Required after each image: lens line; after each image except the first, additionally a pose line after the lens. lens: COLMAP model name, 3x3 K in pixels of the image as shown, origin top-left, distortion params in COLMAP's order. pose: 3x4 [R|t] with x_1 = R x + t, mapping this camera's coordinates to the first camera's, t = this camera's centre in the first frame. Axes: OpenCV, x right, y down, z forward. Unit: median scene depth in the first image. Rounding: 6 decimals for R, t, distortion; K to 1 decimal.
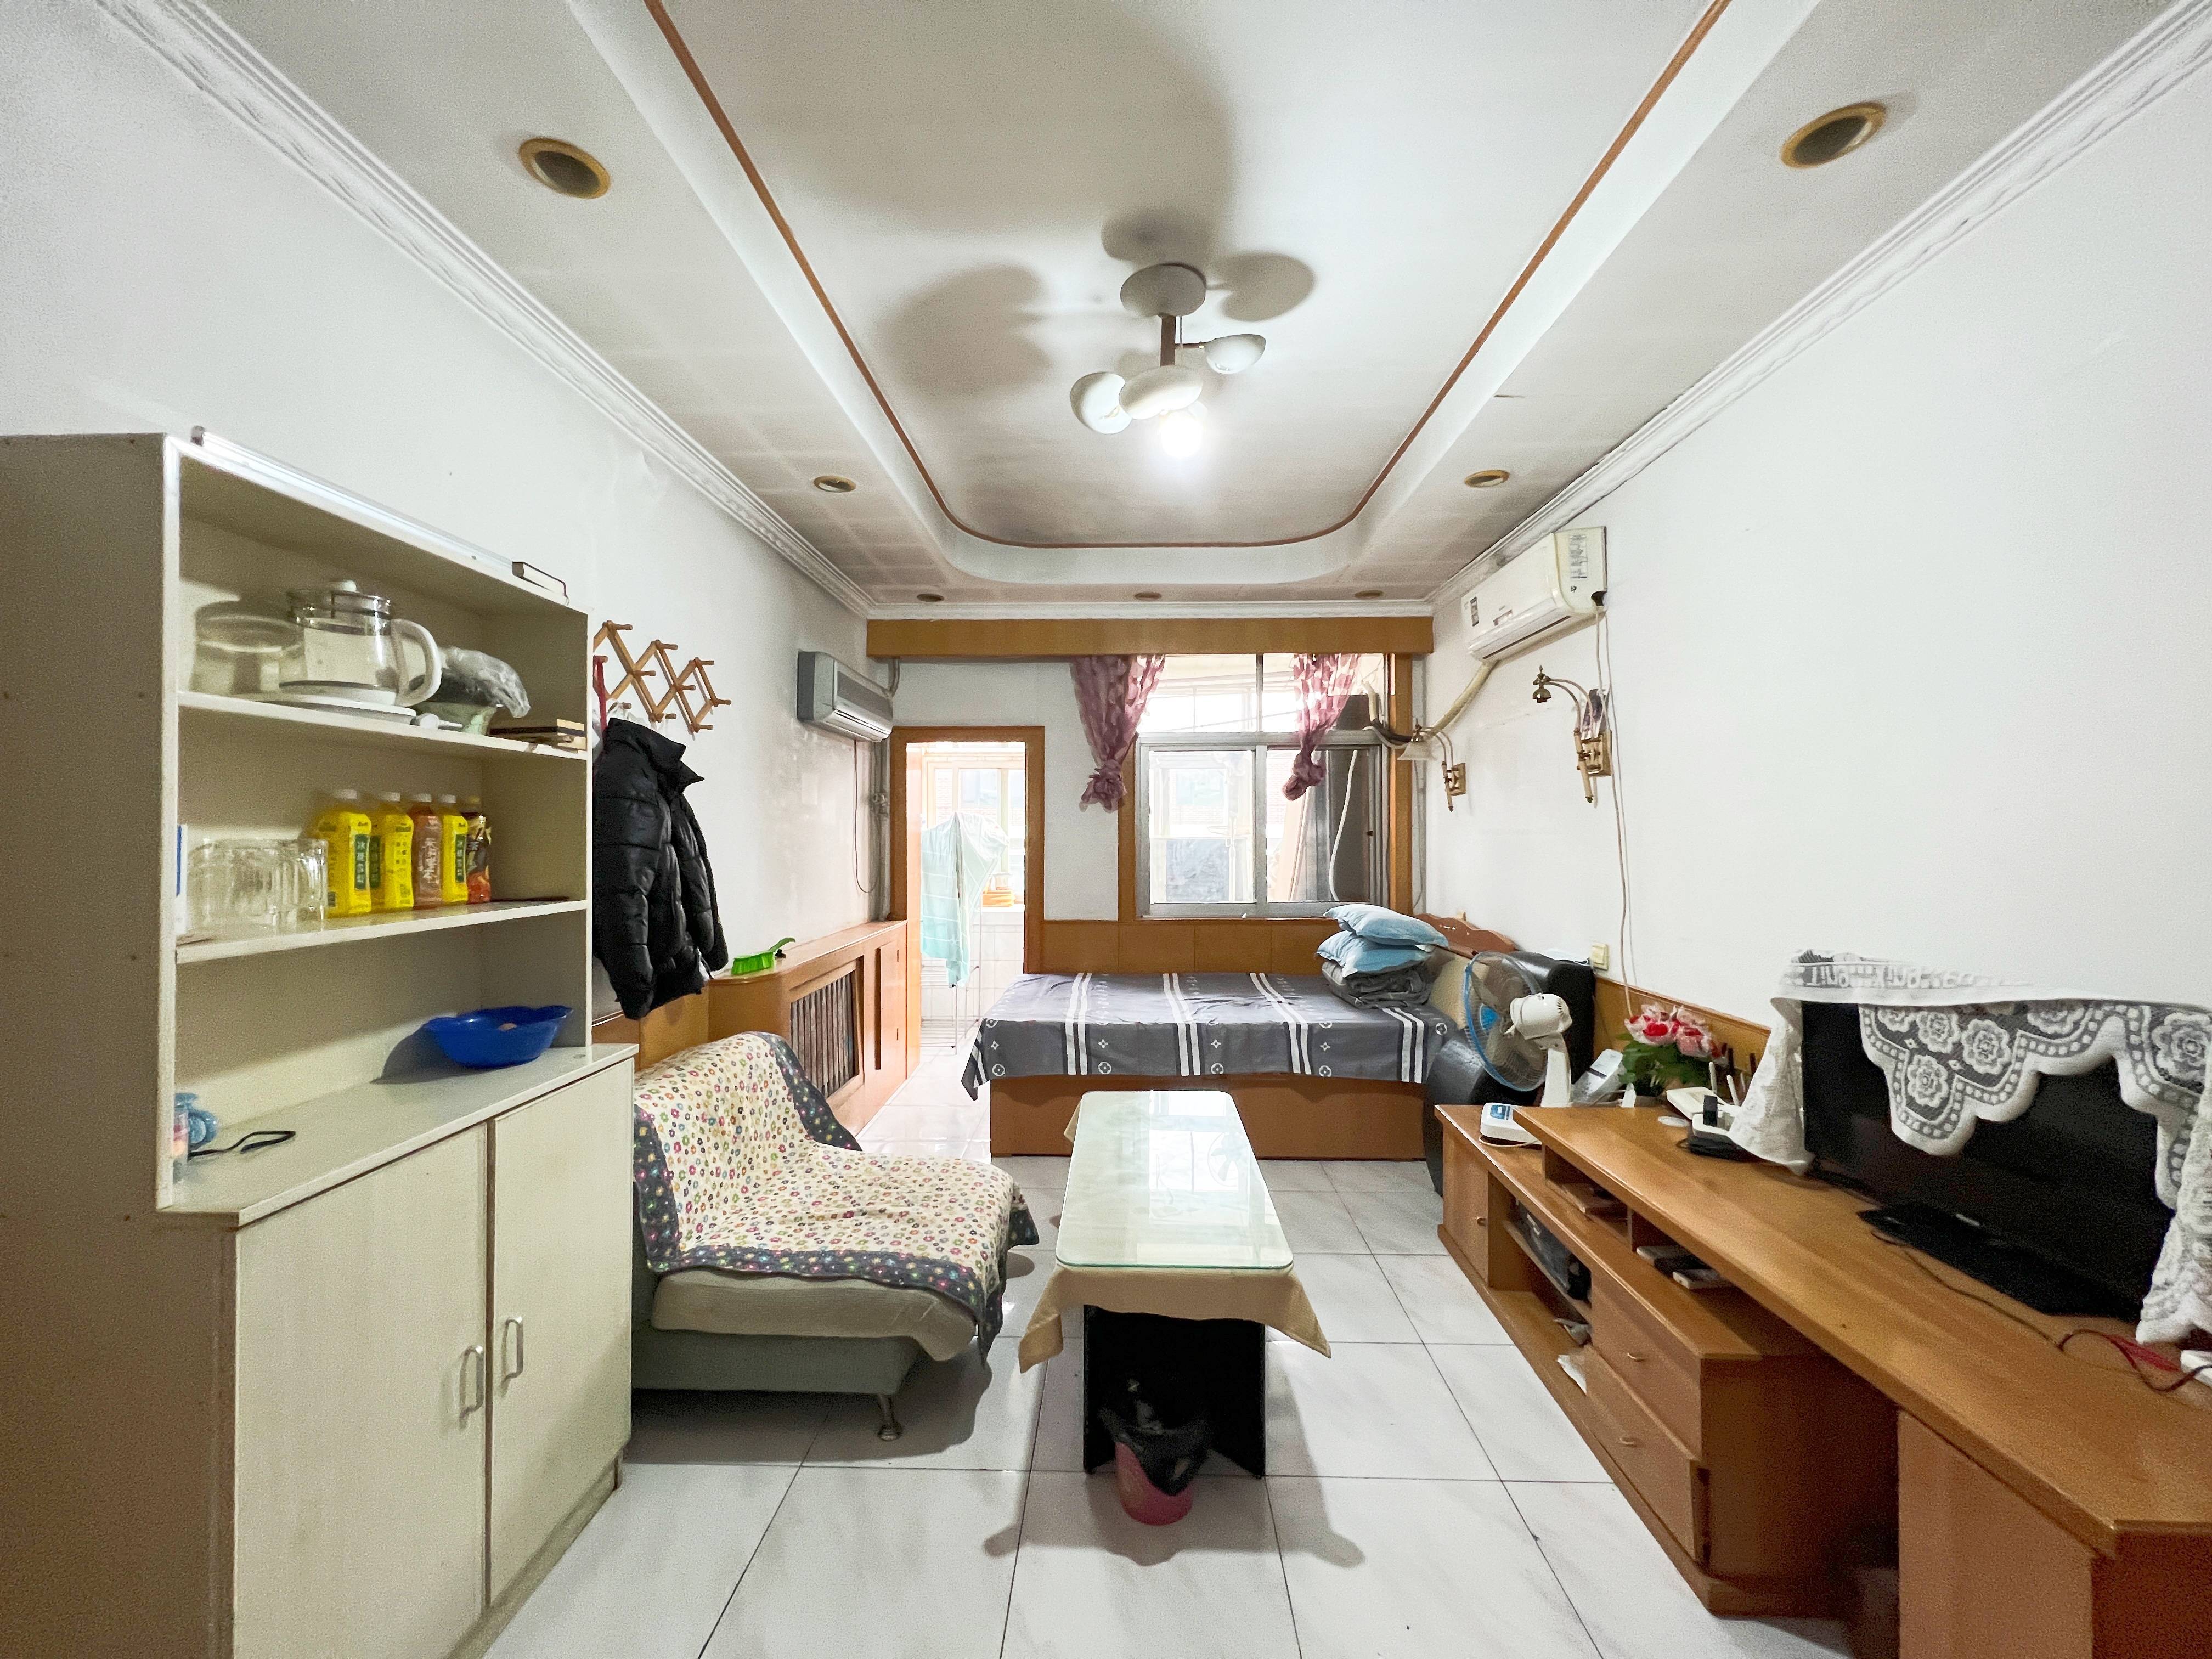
lens RADIAL K [[890.1, 0, 1099.6], [0, 890.1, 827.8], [0, 0, 1]] dist [-0.002272, 0.000582]
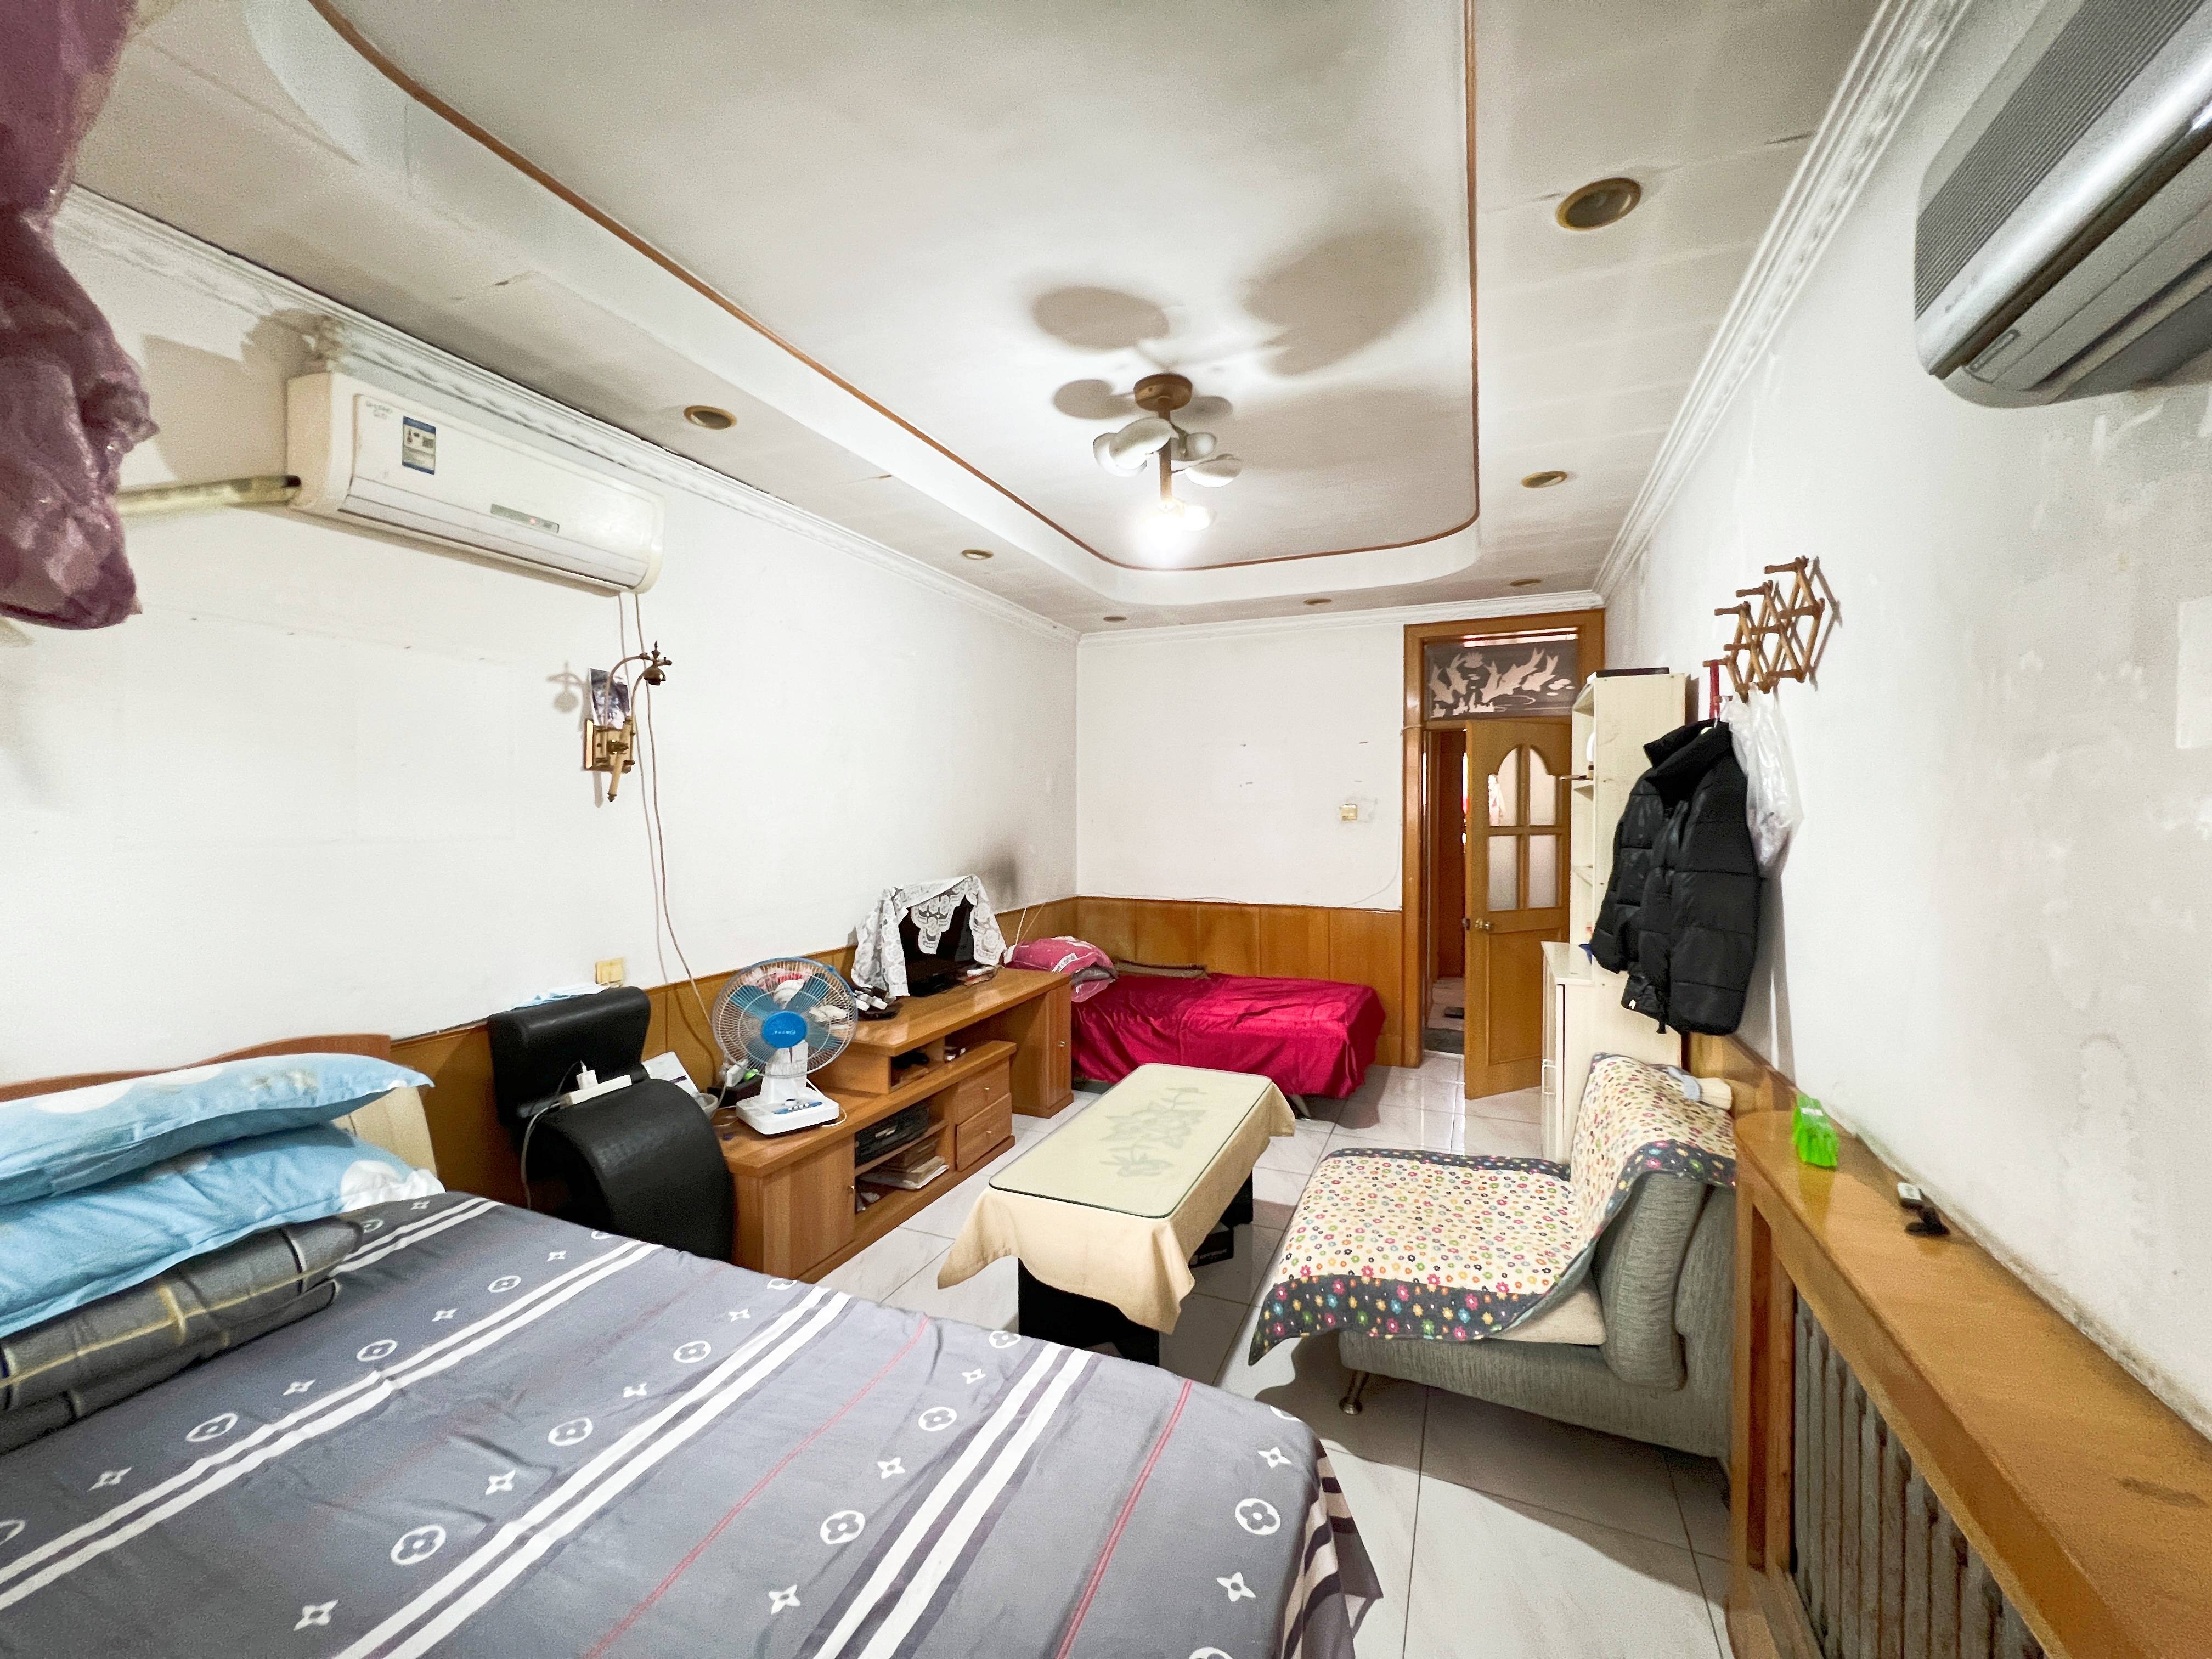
lens RADIAL K [[890.1, 0, 1097.3], [0, 890.1, 819.5], [0, 0, 1]] dist [-0.002272, 0.000582]
pose [[-0.925440, -0.006998, 0.378830, -0.306374], [-0.006667, 0.999975, 0.002184, -0.016544], [-0.378836, -0.000504, -0.925464, 2.194872]]
